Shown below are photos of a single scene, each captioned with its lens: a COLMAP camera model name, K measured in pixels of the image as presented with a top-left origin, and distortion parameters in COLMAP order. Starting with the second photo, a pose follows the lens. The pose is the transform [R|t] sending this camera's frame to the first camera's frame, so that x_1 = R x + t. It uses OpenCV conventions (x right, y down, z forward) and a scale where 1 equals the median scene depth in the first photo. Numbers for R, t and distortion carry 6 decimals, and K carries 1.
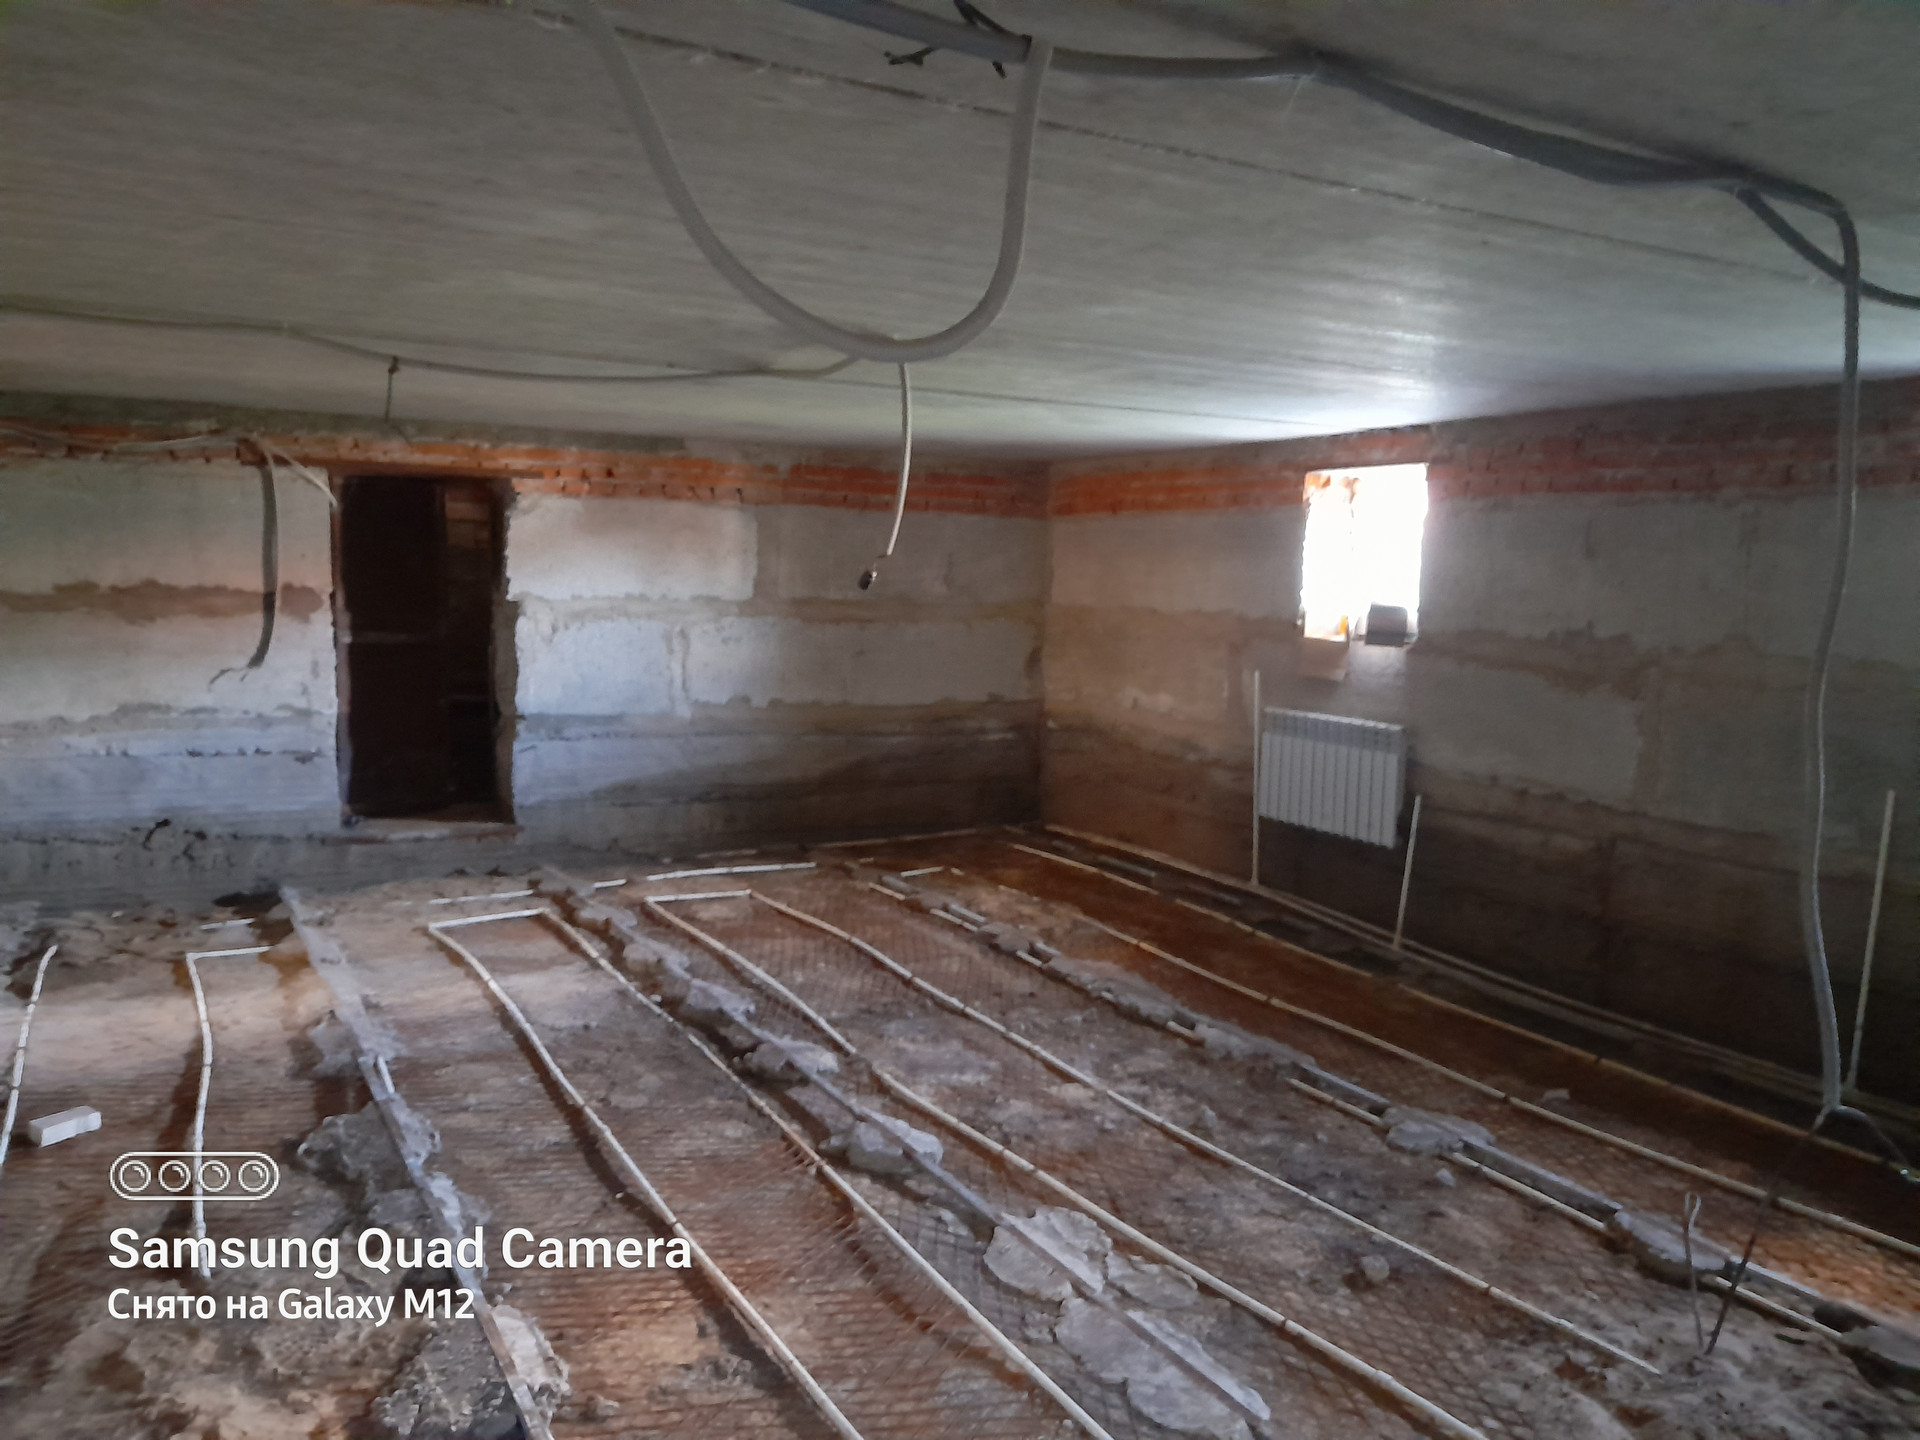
lens RADIAL K [[1373.8, 0, 976.8], [0, 1373.8, 731.6], [0, 0, 1]] dist [0.023610, -0.007092]
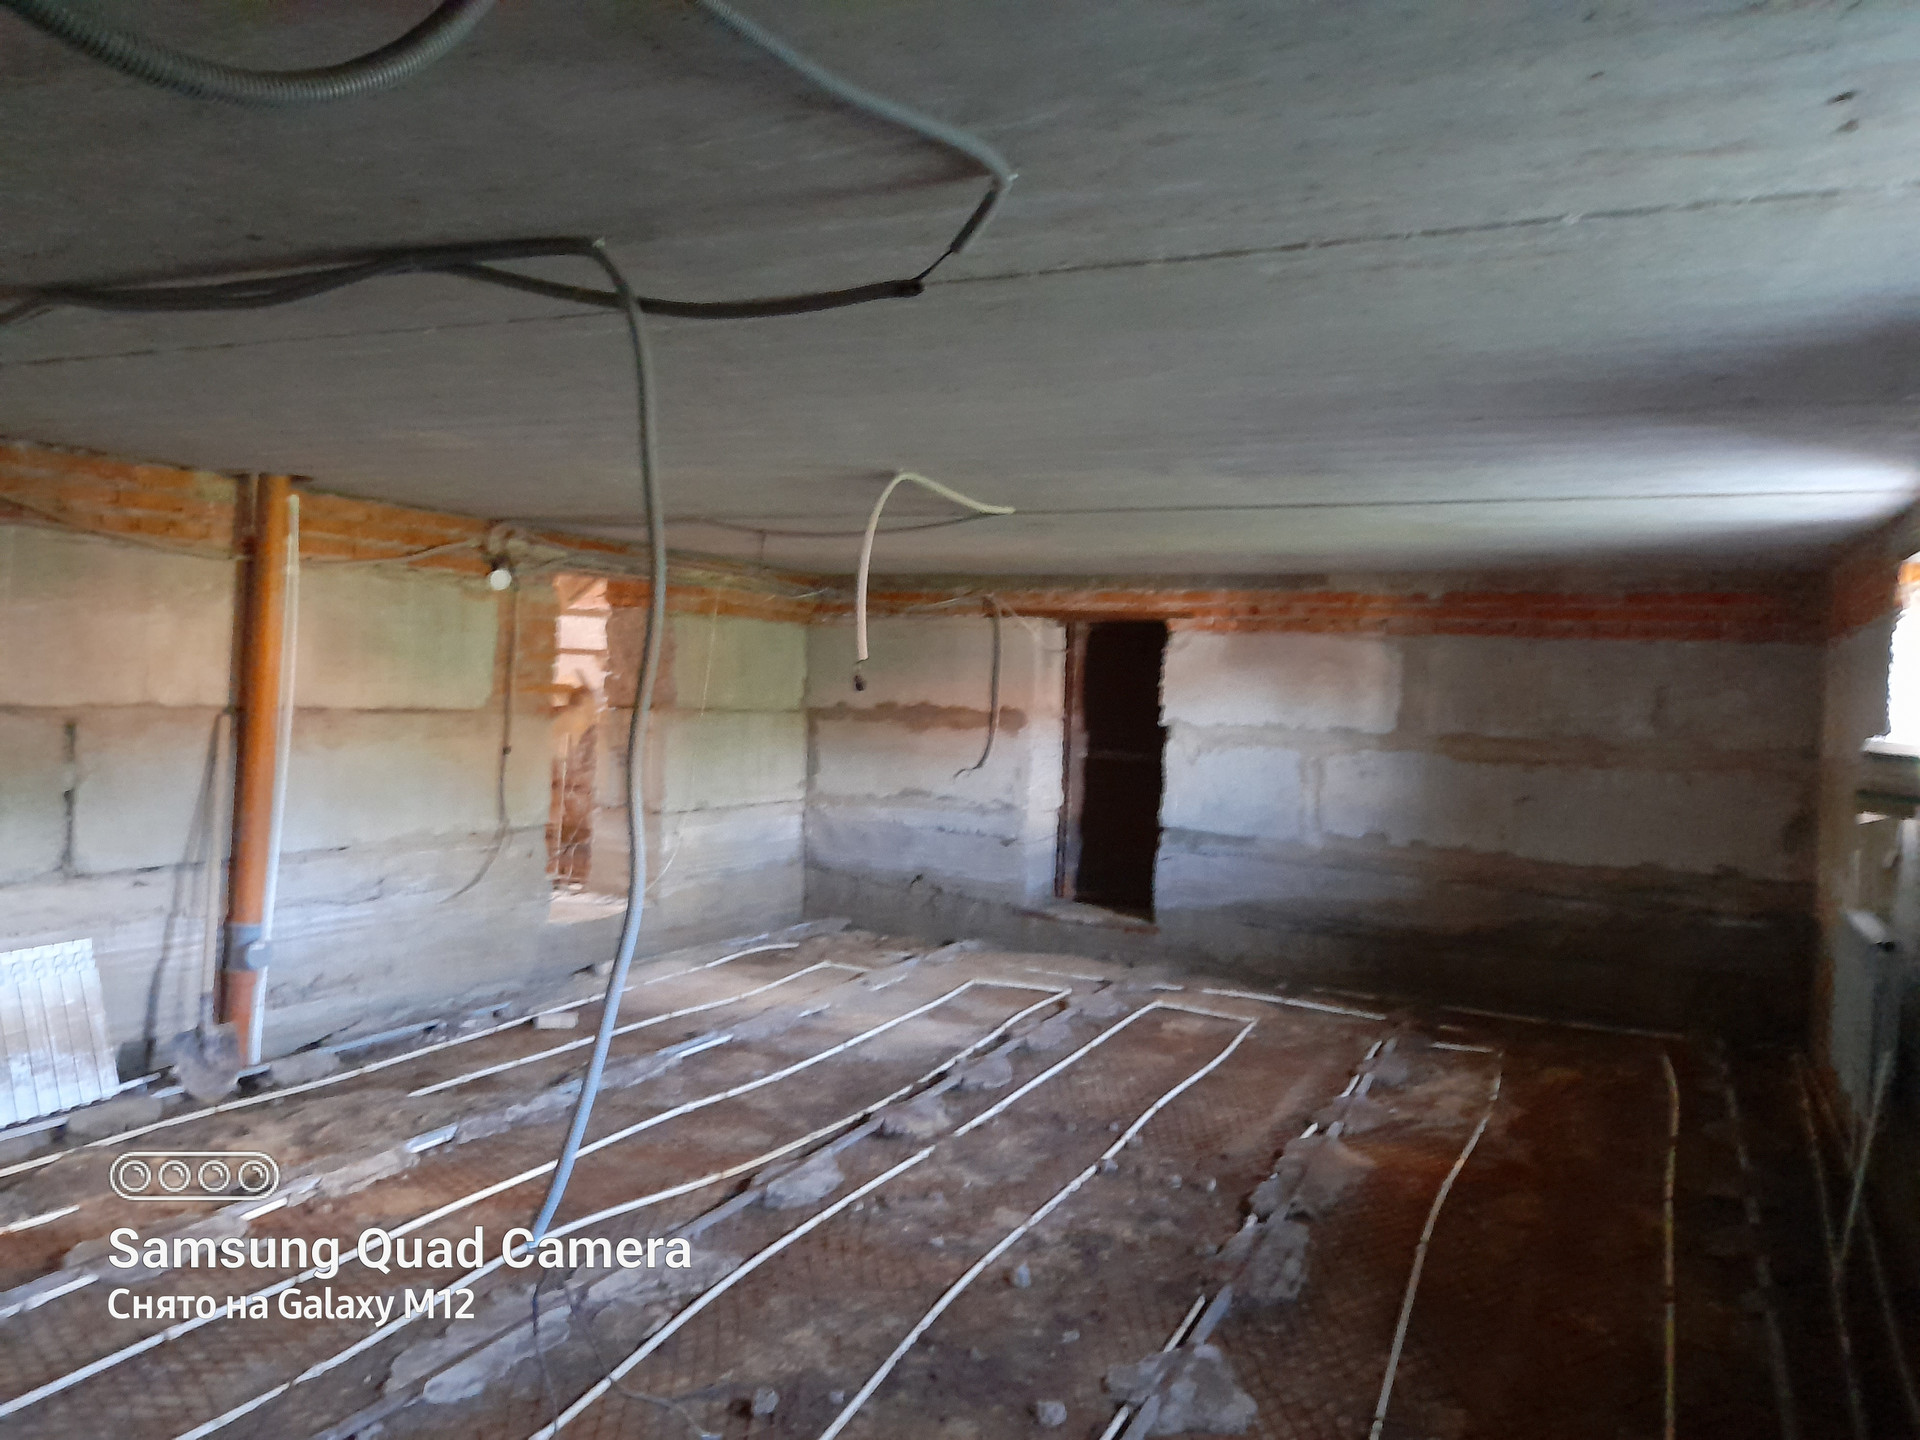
lens RADIAL K [[1373.8, 0, 975.4], [0, 1373.8, 716.4], [0, 0, 1]] dist [0.023610, -0.007092]
pose [[0.553925, 0.017235, -0.832388, 0.505363], [-0.122497, 0.990592, -0.061006, -0.013773], [0.823506, 0.135758, 0.550825, 0.240717]]
